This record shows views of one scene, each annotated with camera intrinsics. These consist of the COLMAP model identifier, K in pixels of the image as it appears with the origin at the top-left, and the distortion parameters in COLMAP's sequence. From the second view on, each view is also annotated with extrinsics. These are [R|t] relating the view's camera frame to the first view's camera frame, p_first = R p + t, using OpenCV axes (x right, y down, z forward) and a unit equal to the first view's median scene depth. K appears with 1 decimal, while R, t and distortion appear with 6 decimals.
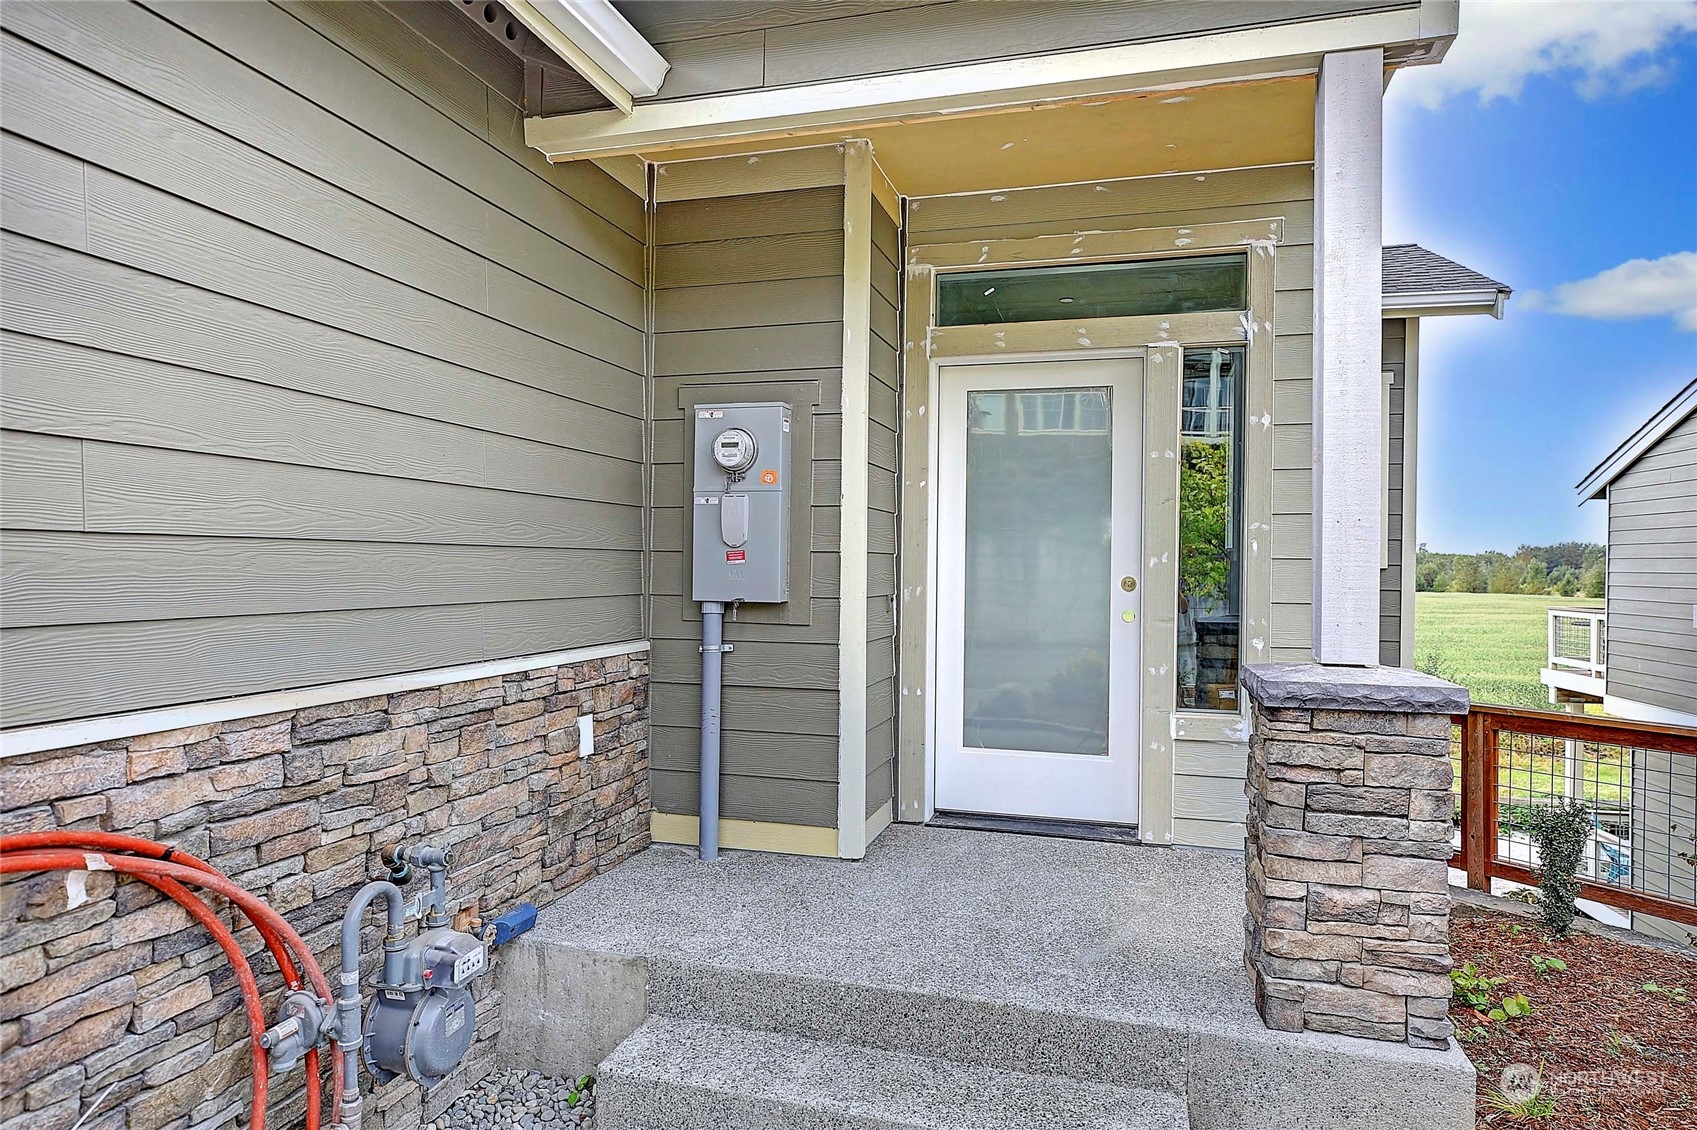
lens RADIAL K [[985.2, 0, 847.8], [0, 985.2, 566.9], [0, 0, 1]] dist [0.004679, 0.000802]
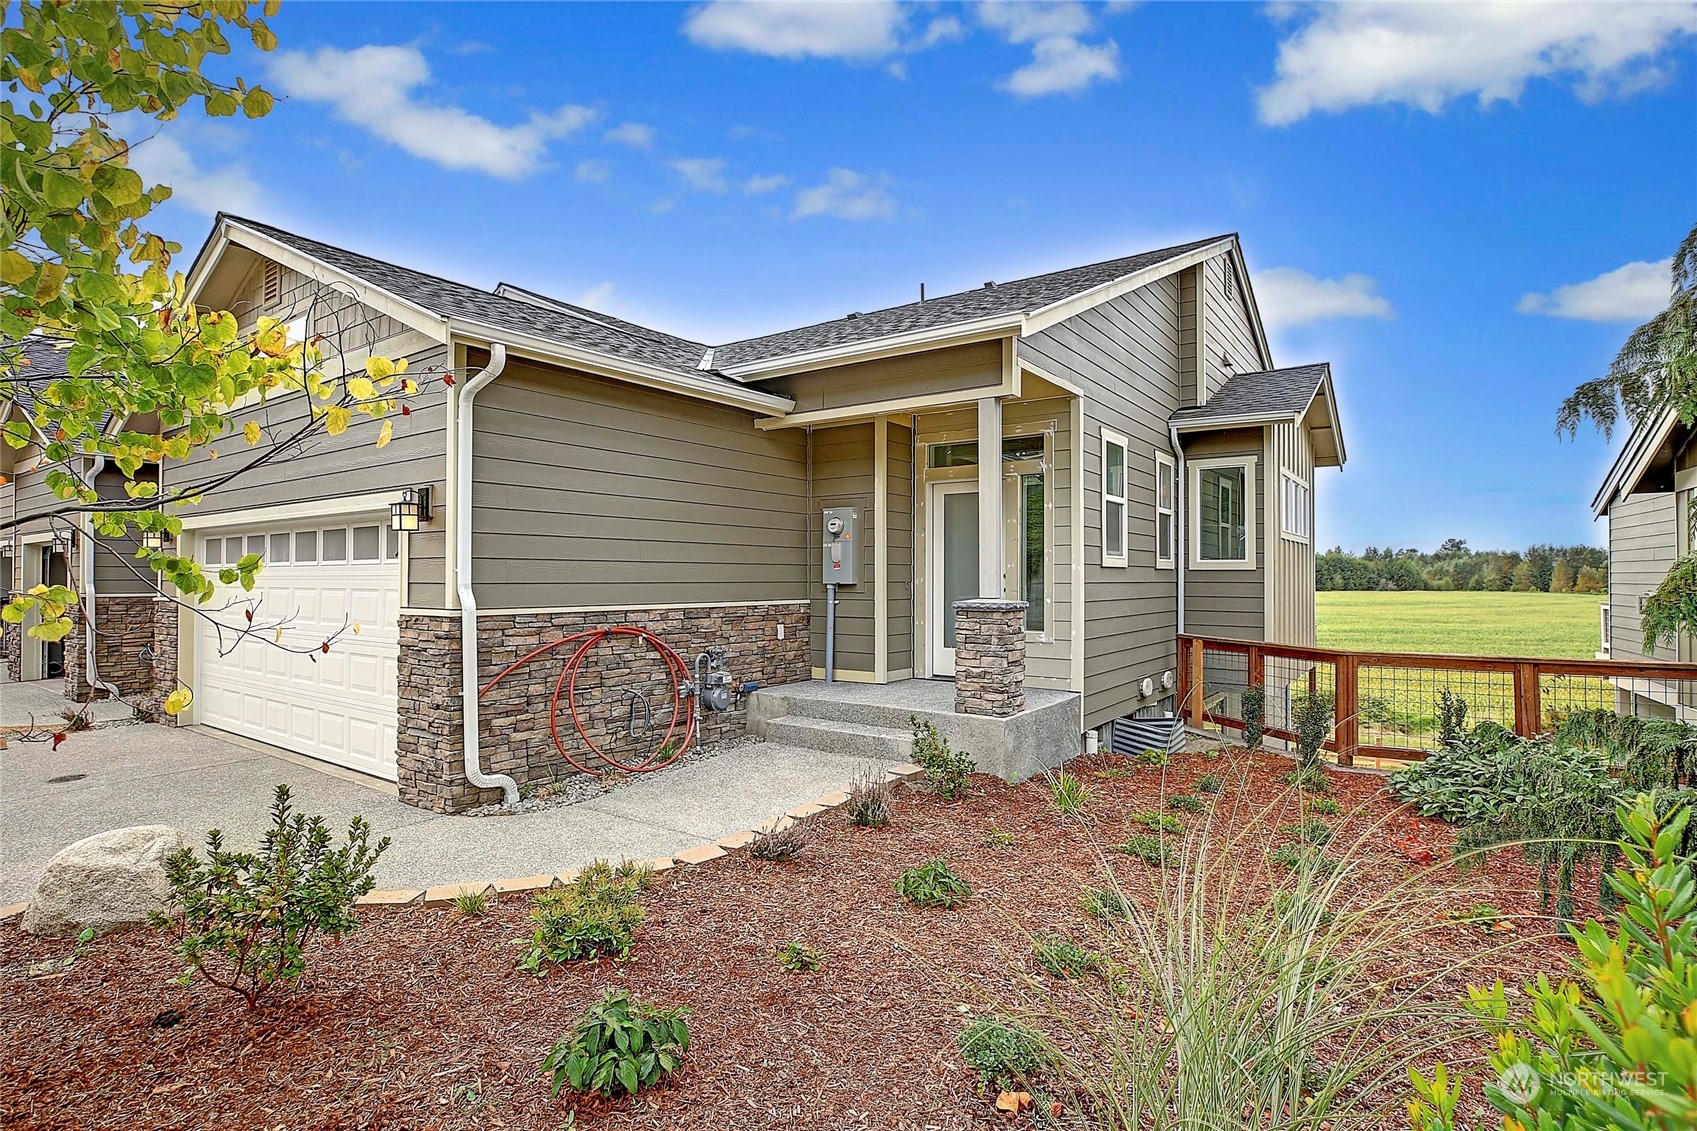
lens RADIAL K [[839.2, 0, 860.3], [0, 839.2, 563.9], [0, 0, 1]] dist [-0.006482, -0.000292]
pose [[0.944663, -0.016036, -0.327652, 0.674880], [0.009207, 0.999707, -0.022383, 0.032546], [0.327915, 0.018128, 0.944533, -1.083306]]
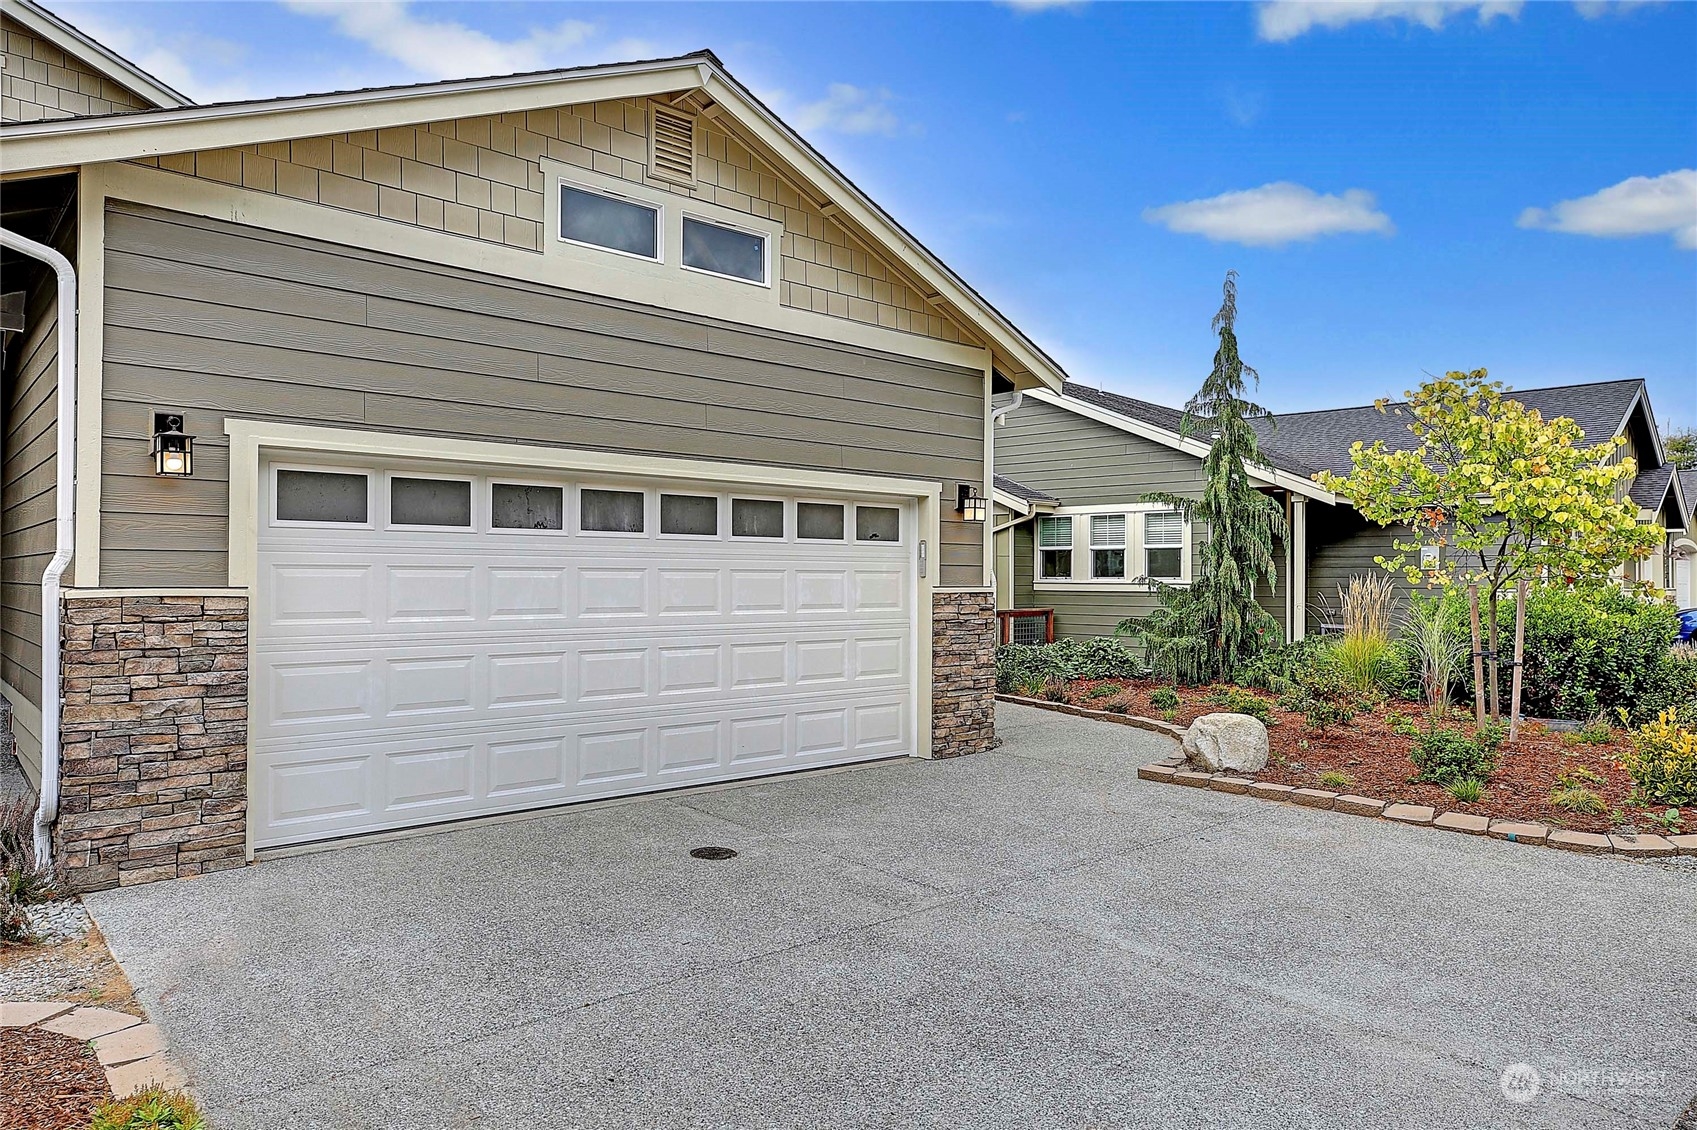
lens RADIAL K [[1104.6, 0, 850.2], [0, 1104.6, 571.8], [0, 0, 1]] dist [0.029852, 0.001160]
pose [[0.531522, -0.007752, 0.847009, -2.781009], [-0.002254, 0.999942, 0.010566, 0.015107], [-0.847042, -0.007525, 0.531473, -0.954689]]
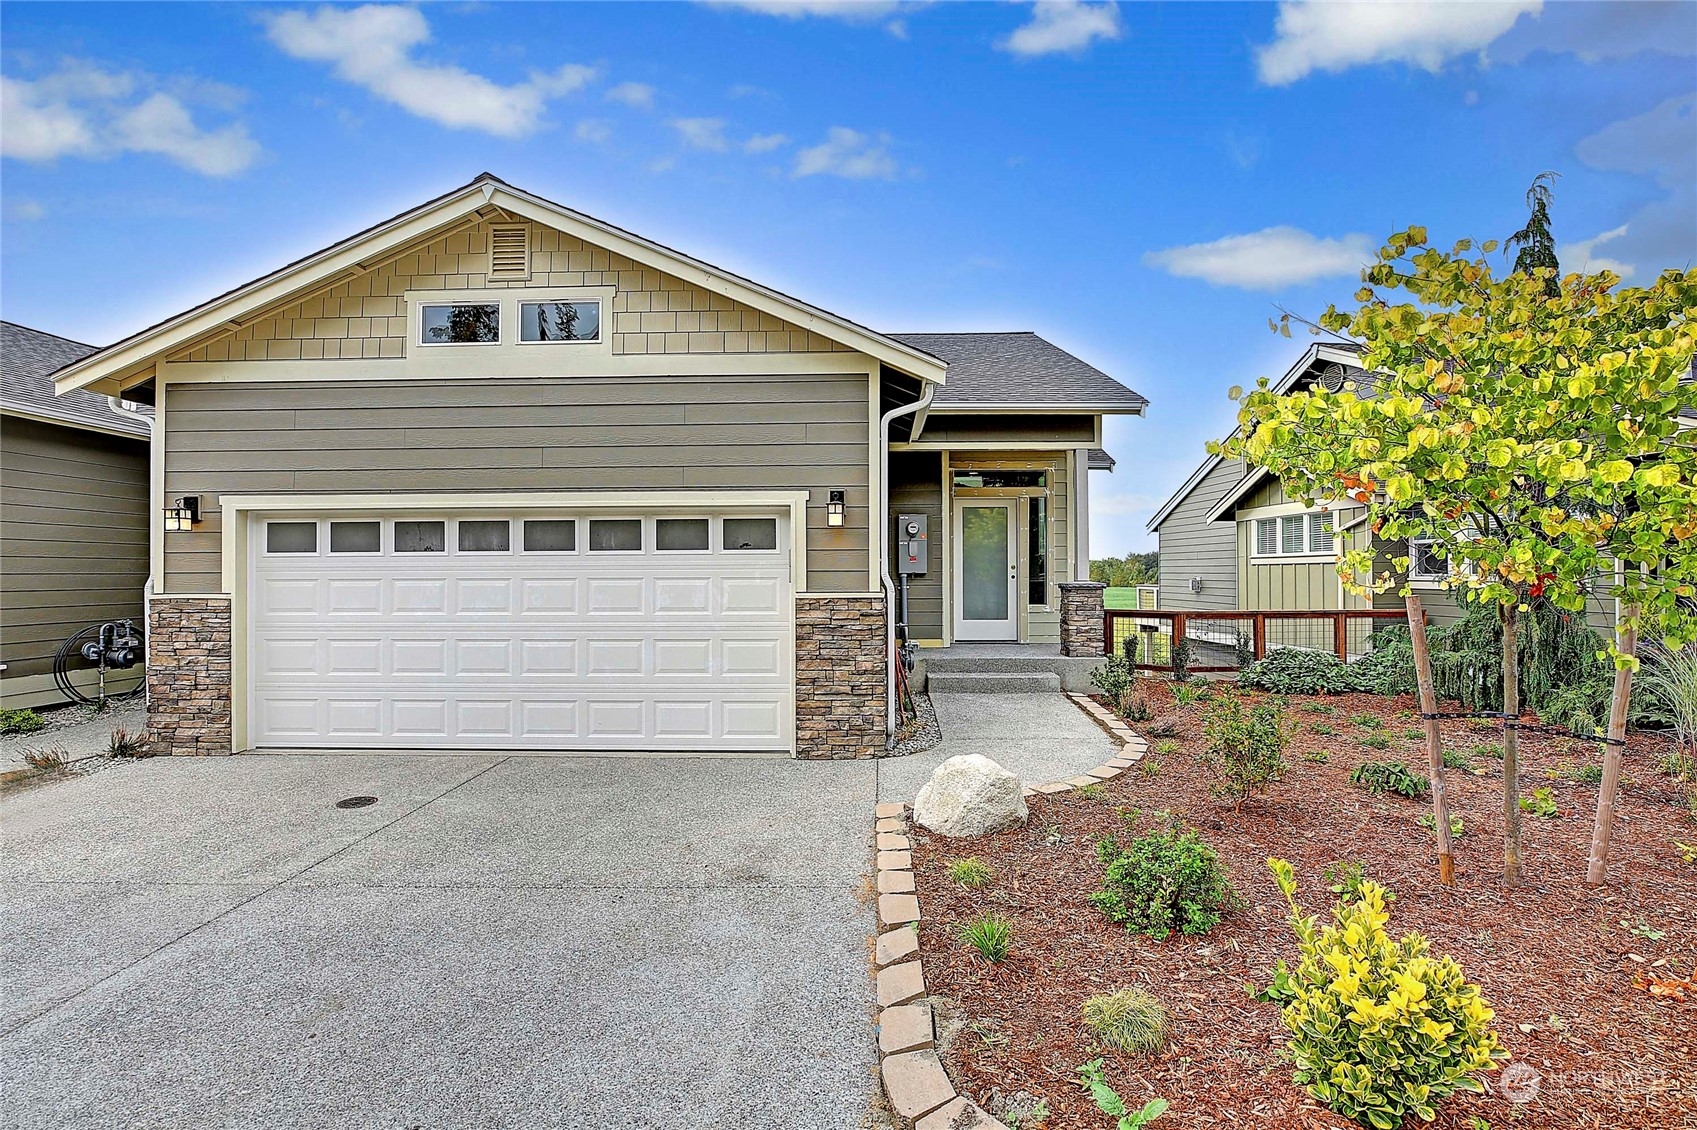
lens RADIAL K [[786.4, 0, 840.3], [0, 786.4, 574.2], [0, 0, 1]] dist [-0.006319, -0.000293]
pose [[0.970072, -0.016245, 0.242275, -1.011385], [0.016516, 0.999863, 0.000912, 0.031981], [-0.242257, 0.003117, 0.970207, -1.561674]]
